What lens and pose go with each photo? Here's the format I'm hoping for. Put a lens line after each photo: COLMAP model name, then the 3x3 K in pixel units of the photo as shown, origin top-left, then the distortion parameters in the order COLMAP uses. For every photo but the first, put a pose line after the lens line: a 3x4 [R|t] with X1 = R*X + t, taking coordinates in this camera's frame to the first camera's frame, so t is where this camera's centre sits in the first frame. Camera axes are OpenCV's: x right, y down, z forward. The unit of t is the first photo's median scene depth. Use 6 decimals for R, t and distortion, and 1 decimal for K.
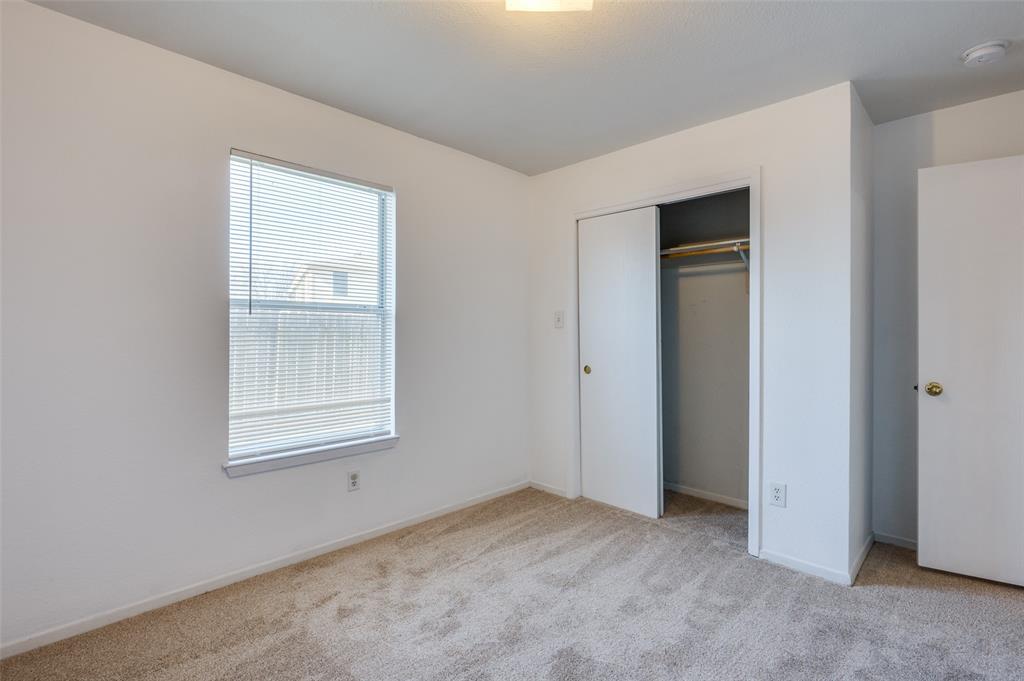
lens RADIAL K [[505.7, 0, 516.8], [0, 505.7, 334.8], [0, 0, 1]] dist [-0.002212, 0.000015]
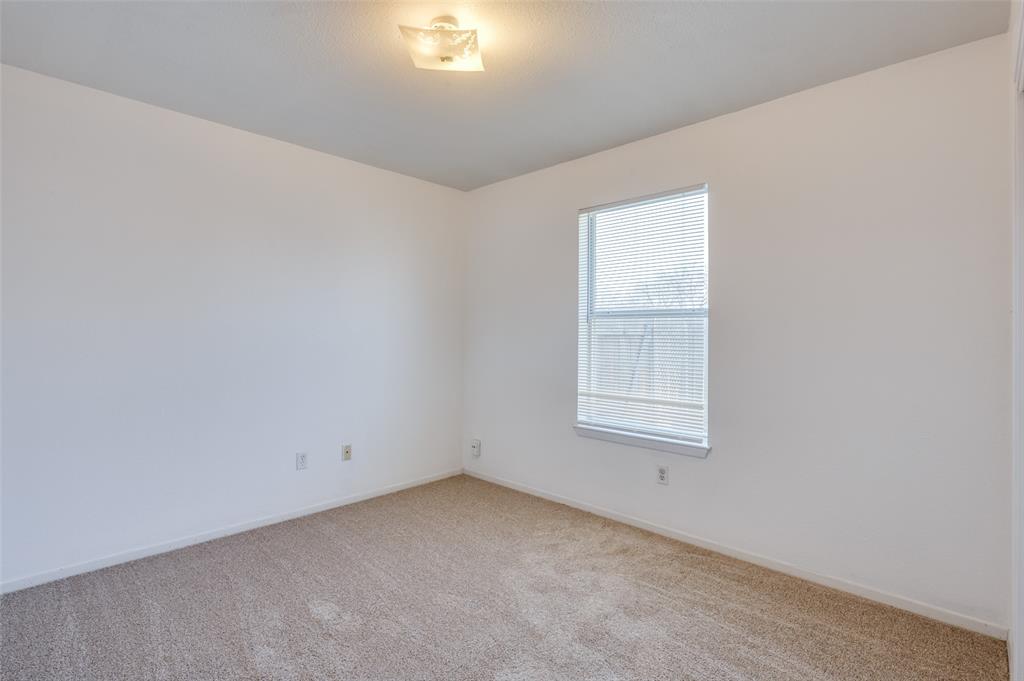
lens RADIAL K [[505.4, 0, 512.0], [0, 505.4, 340.5], [0, 0, 1]] dist [-0.000949, -0.000331]
pose [[-0.024996, 0.002460, -0.999685, 0.731448], [-0.014078, 0.999897, 0.002813, 0.006342], [0.999588, 0.014144, -0.024959, 0.687942]]
